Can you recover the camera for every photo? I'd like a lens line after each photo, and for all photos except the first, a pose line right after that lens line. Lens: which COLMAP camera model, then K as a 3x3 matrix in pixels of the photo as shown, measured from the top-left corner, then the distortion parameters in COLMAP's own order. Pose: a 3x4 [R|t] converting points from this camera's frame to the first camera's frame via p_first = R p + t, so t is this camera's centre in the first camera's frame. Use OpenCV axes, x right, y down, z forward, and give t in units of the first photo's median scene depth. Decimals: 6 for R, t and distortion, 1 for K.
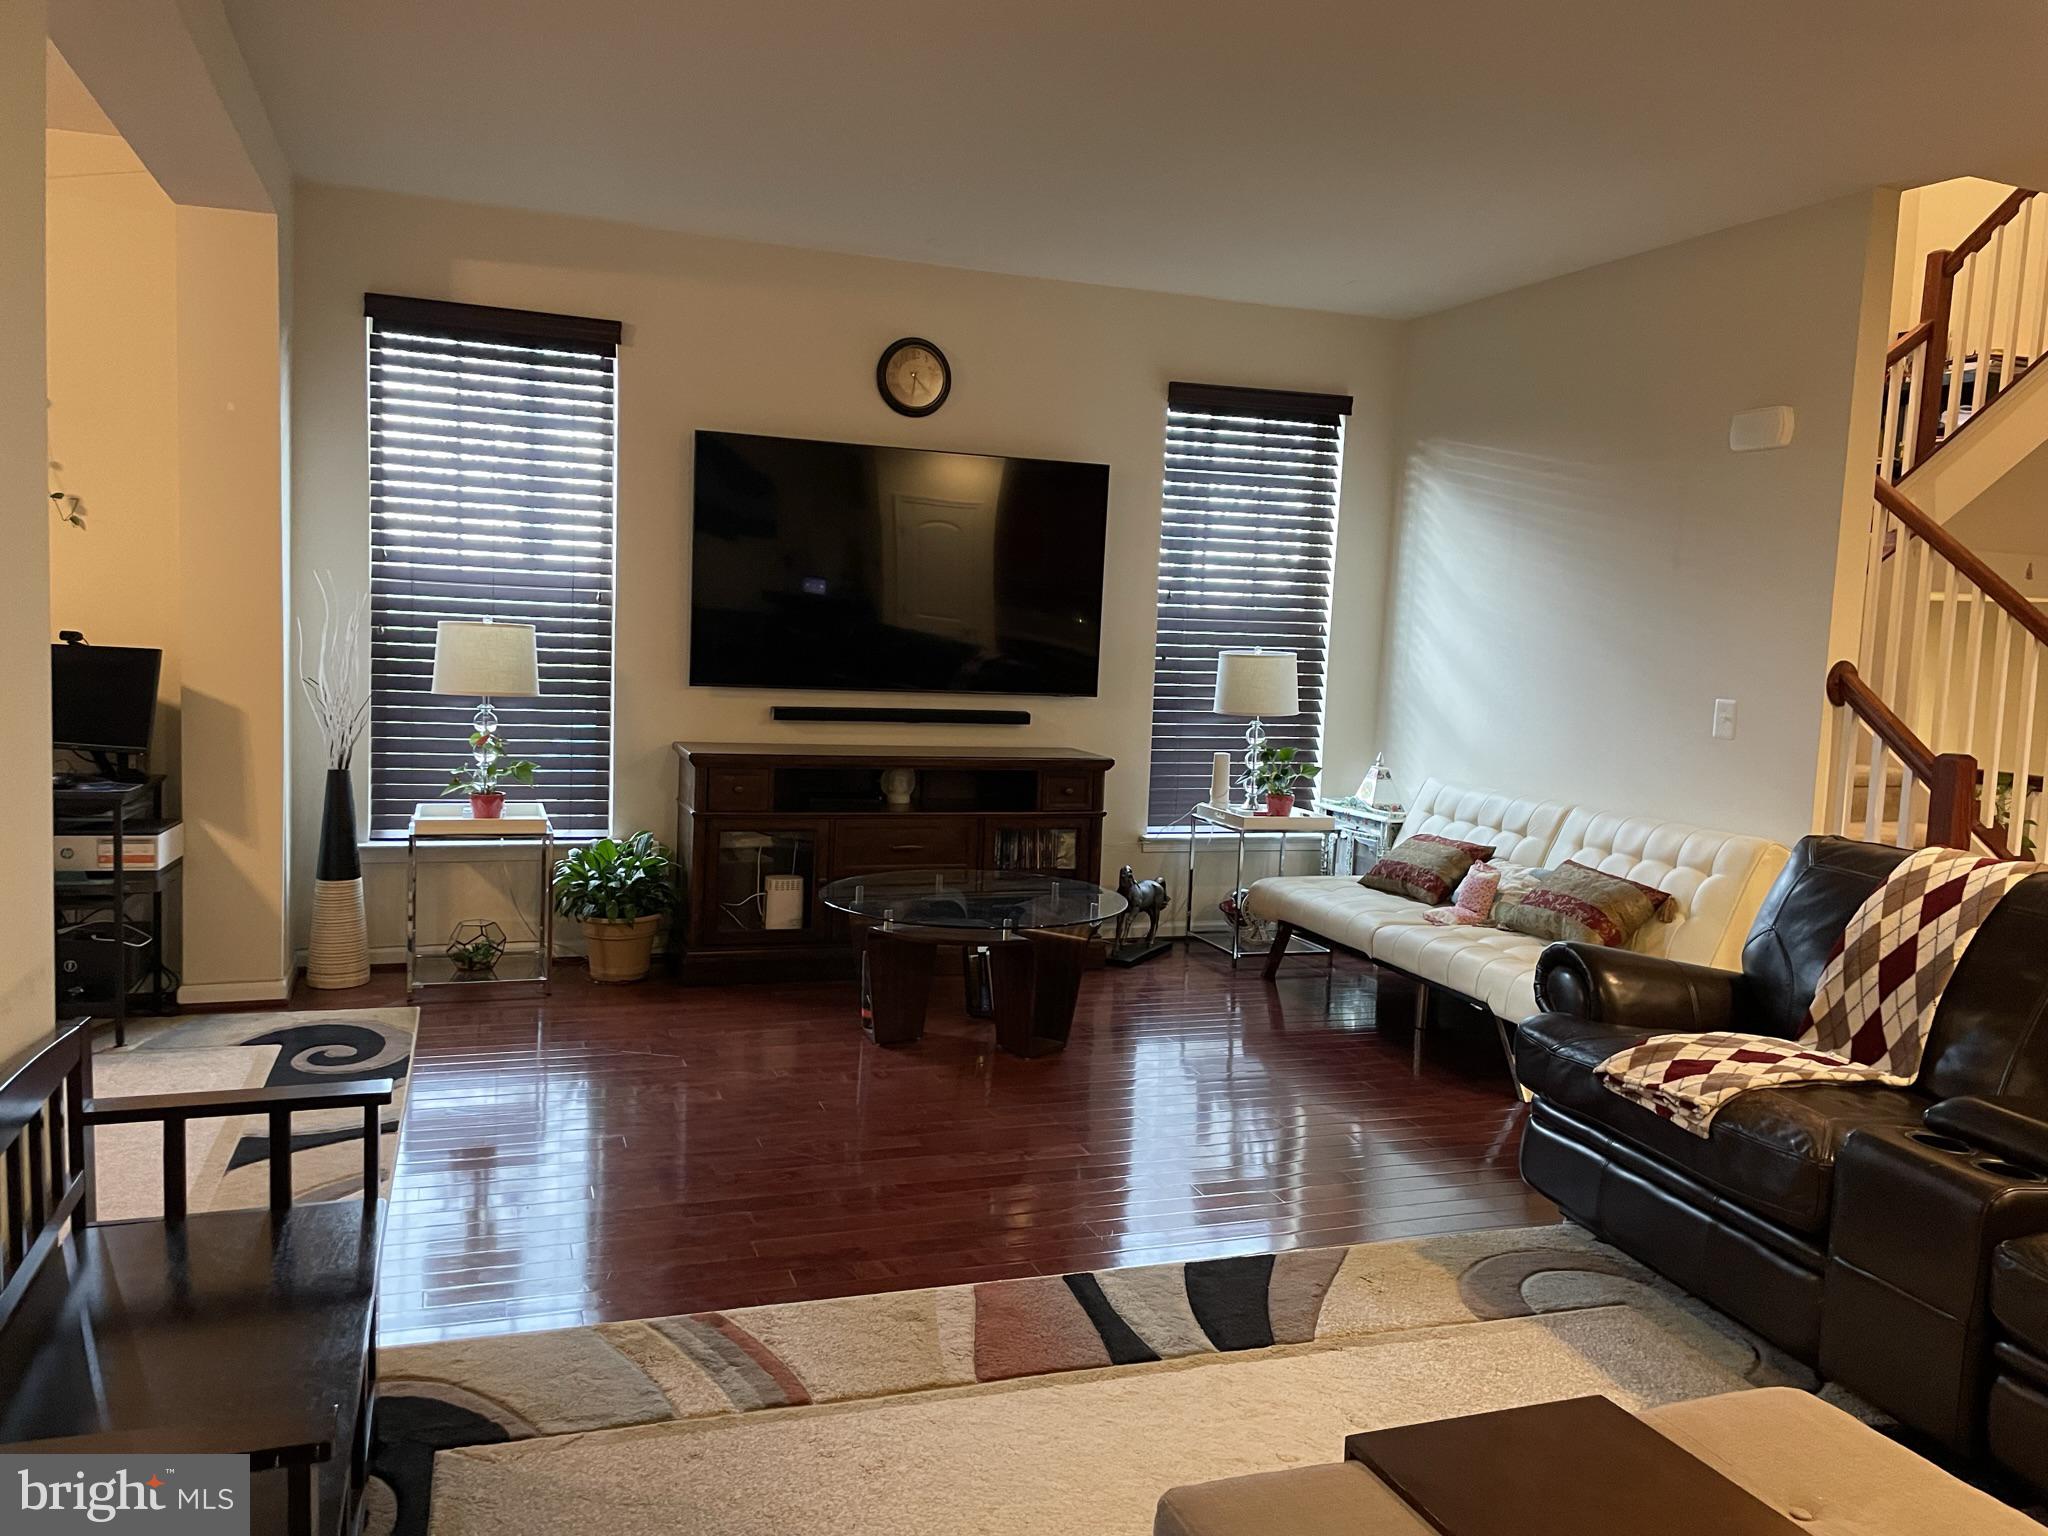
lens RADIAL K [[1545.8, 0, 1021.4], [0, 1545.8, 765.9], [0, 0, 1]] dist [0.091084, -0.119054]
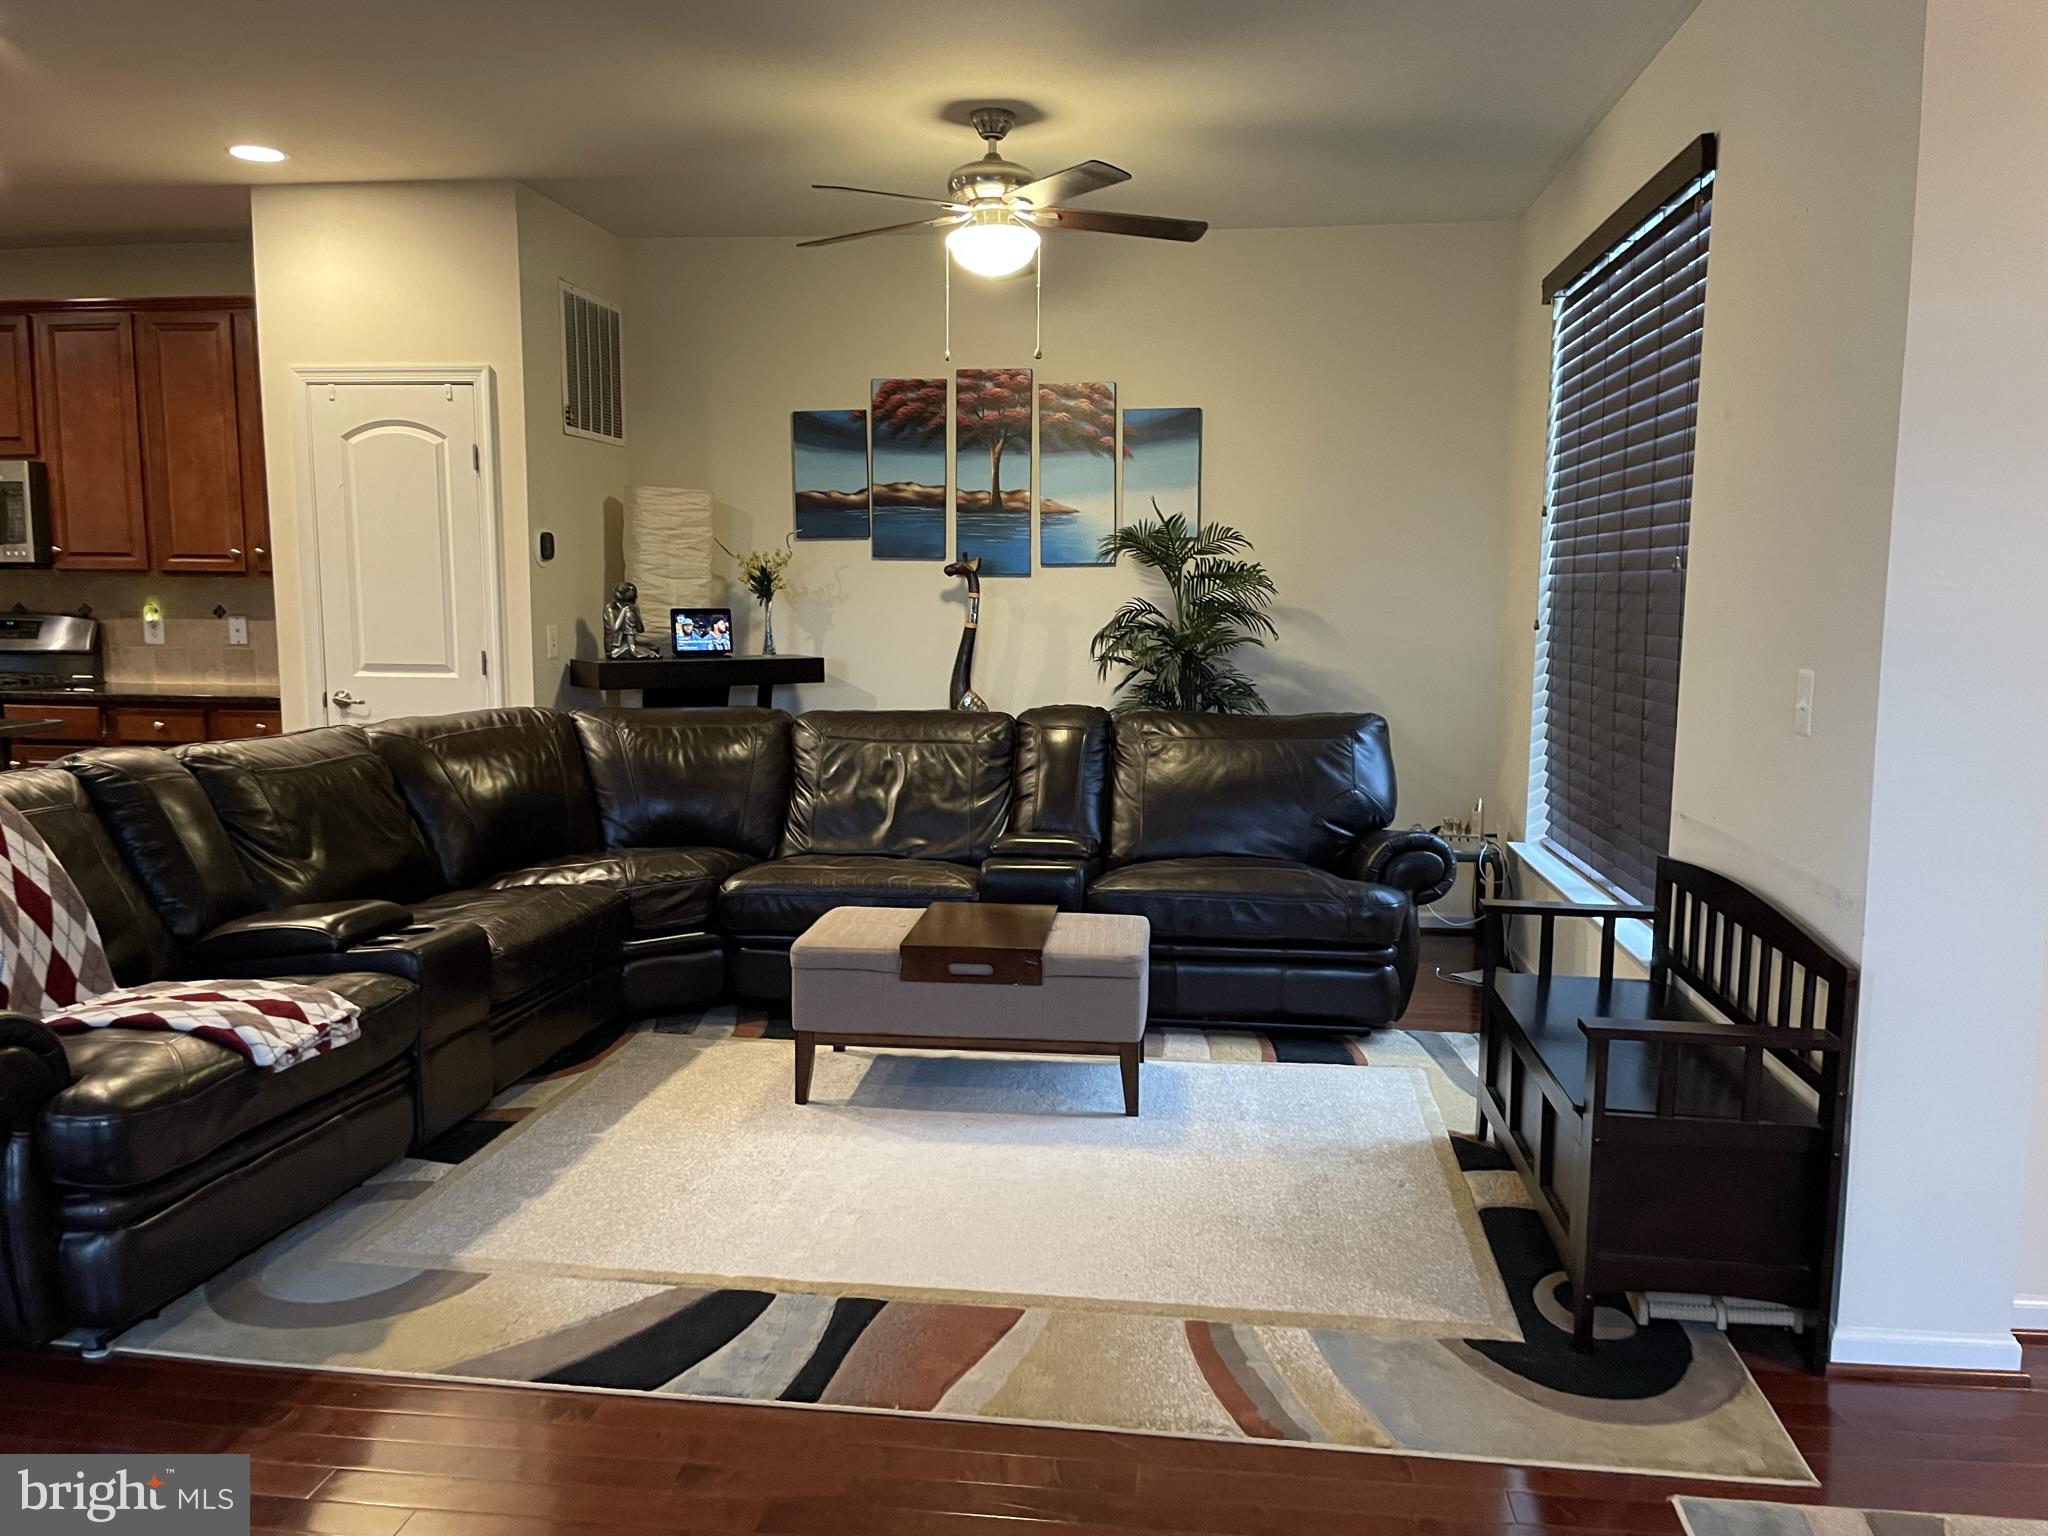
lens RADIAL K [[1545.8, 0, 1032.9], [0, 1545.8, 783.1], [0, 0, 1]] dist [0.091084, -0.119054]
pose [[-0.895195, -0.104817, 0.433174, -0.359960], [-0.005095, 0.974294, 0.225224, -0.148955], [-0.445646, 0.199412, -0.872717, 1.477515]]
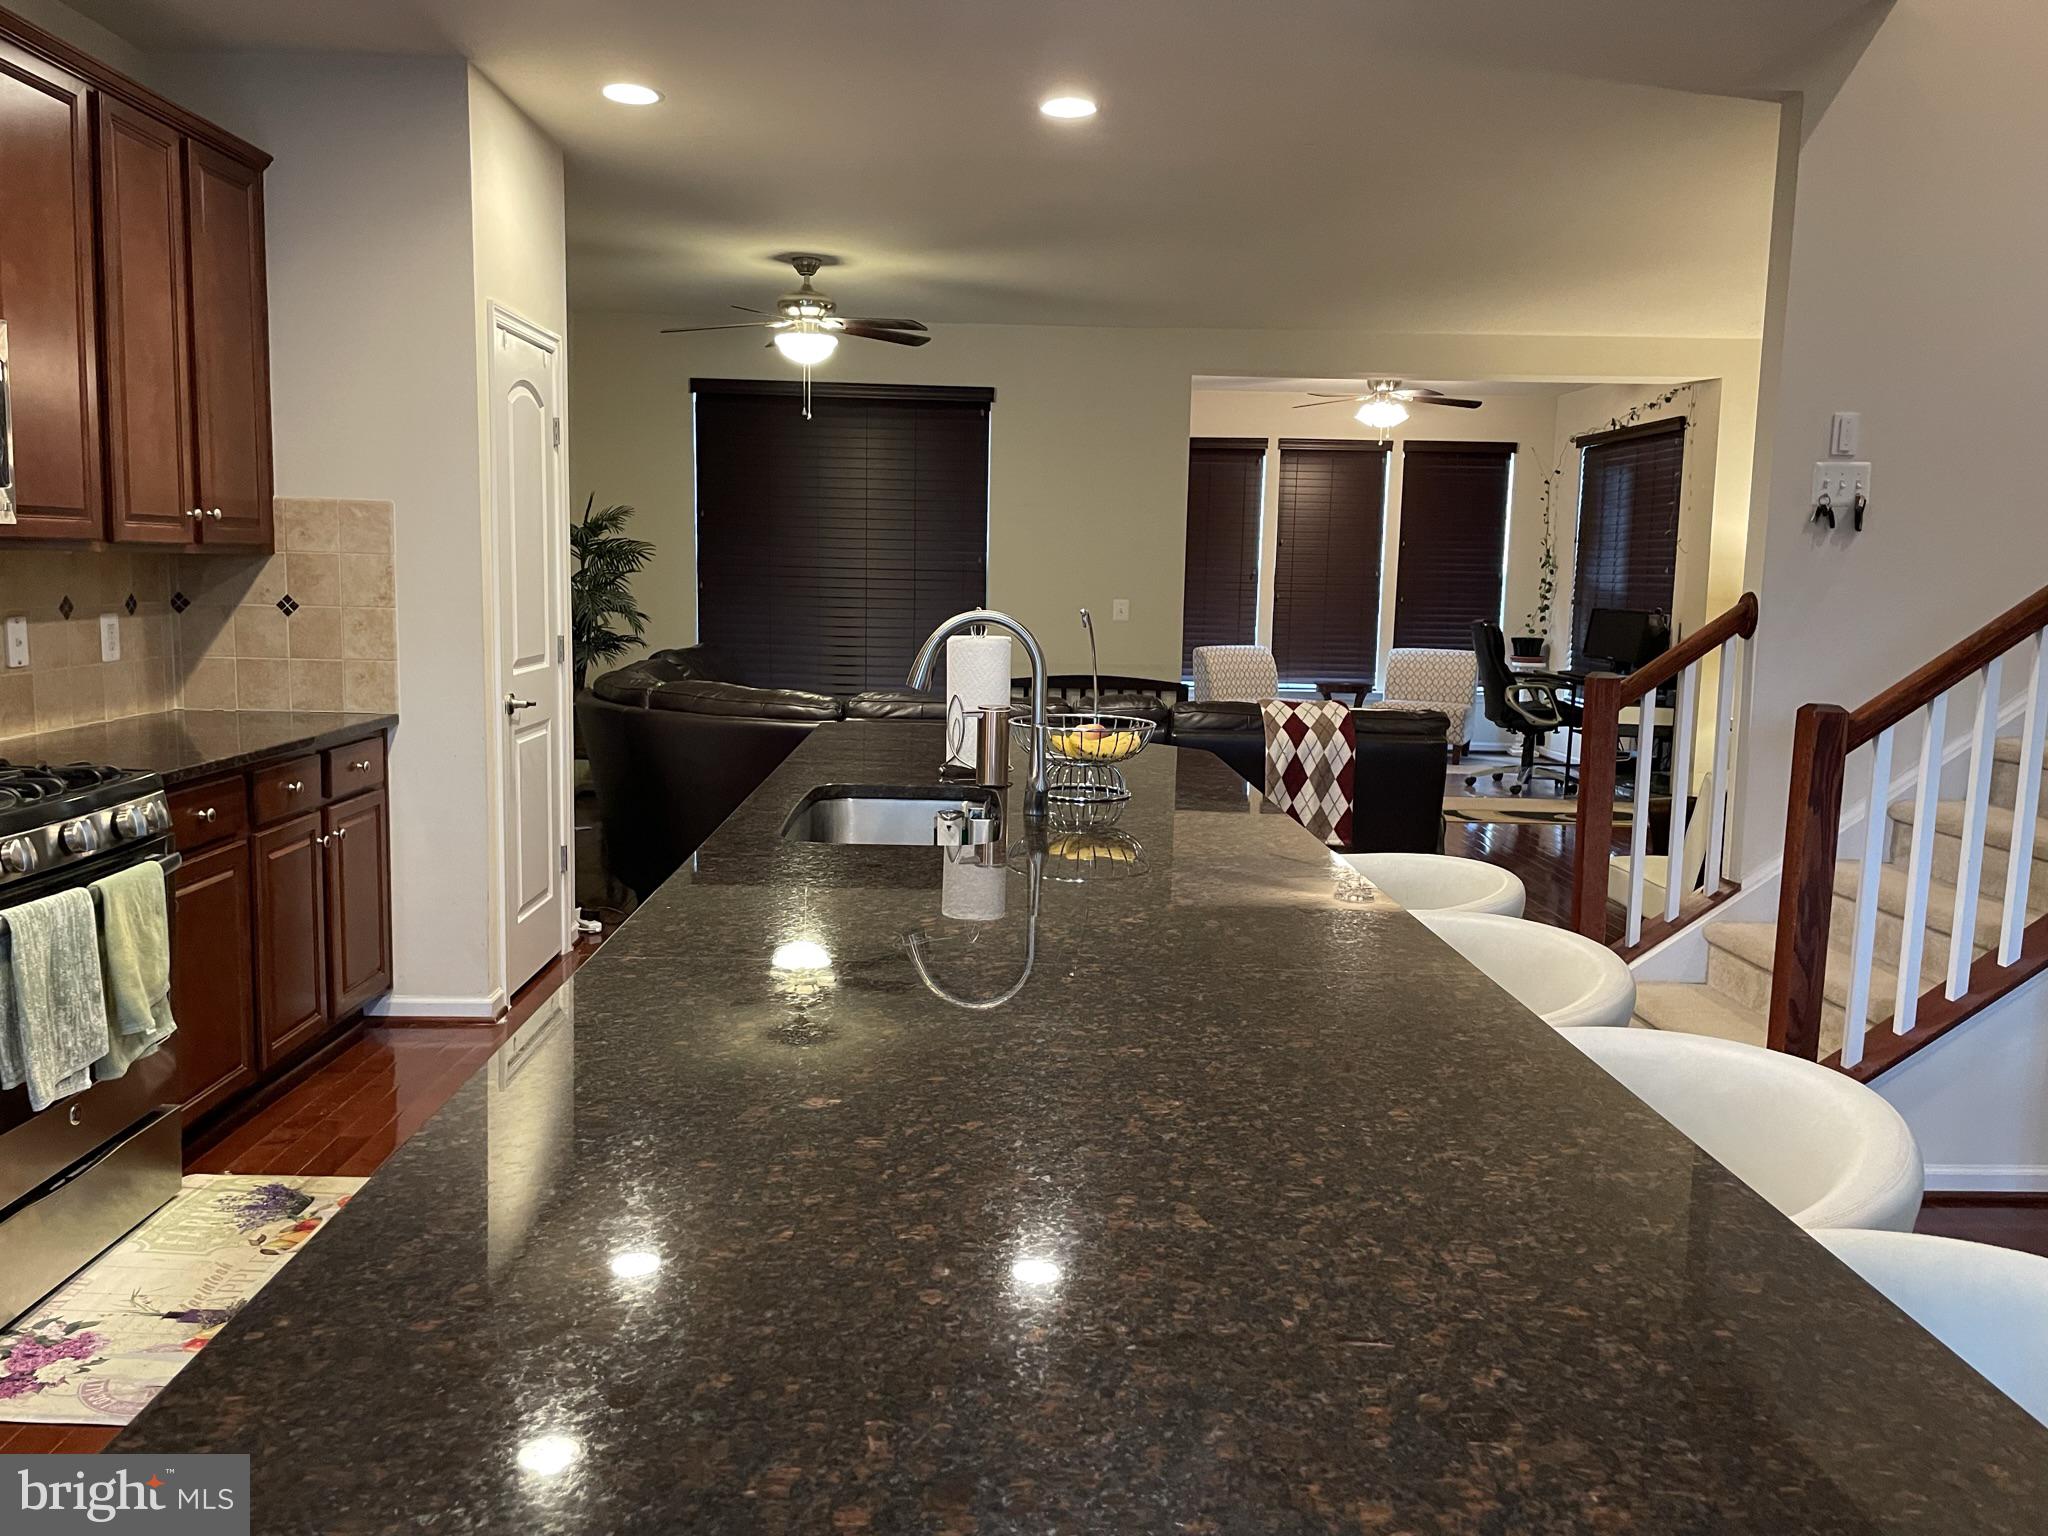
lens RADIAL K [[1545.8, 0, 1007.5], [0, 1545.8, 761.4], [0, 0, 1]] dist [0.091084, -0.119054]
pose [[-0.317479, 0.068486, -0.945789, 2.155283], [-0.123558, 0.985898, 0.112865, -0.021505], [0.940181, 0.152692, -0.304540, 1.190691]]
